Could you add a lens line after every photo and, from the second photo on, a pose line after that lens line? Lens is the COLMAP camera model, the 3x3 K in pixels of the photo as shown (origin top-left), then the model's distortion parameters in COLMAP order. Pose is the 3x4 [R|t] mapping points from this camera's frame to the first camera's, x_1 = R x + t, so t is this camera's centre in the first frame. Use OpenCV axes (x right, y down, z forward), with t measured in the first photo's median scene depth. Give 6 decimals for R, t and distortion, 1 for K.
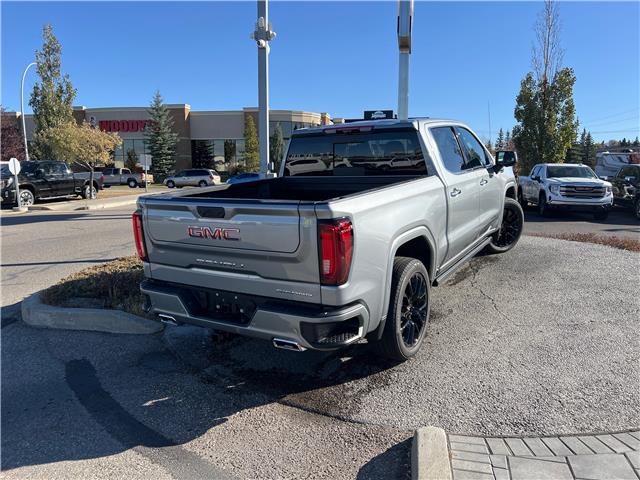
lens RADIAL K [[473.8, 0, 323.3], [0, 473.8, 239.3], [0, 0, 1]] dist [0.052620, -0.058044]
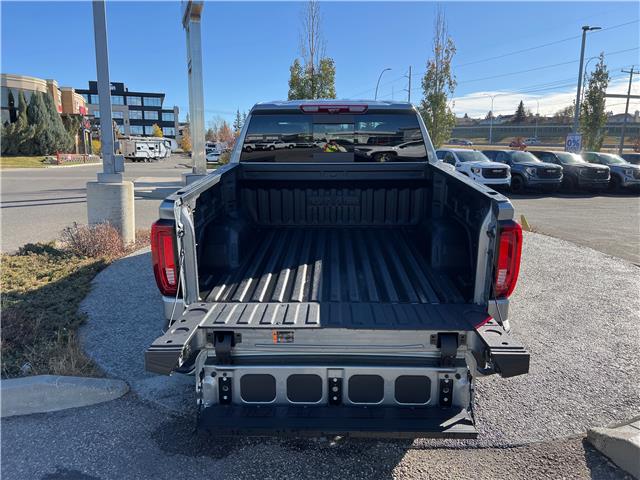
lens RADIAL K [[473.8, 0, 323.3], [0, 473.8, 239.3], [0, 0, 1]] dist [0.052620, -0.058044]
pose [[0.864908, -0.083648, 0.494910, -0.419641], [0.062786, 0.996301, 0.058667, -0.047942], [-0.497987, -0.019668, 0.866961, 0.267945]]
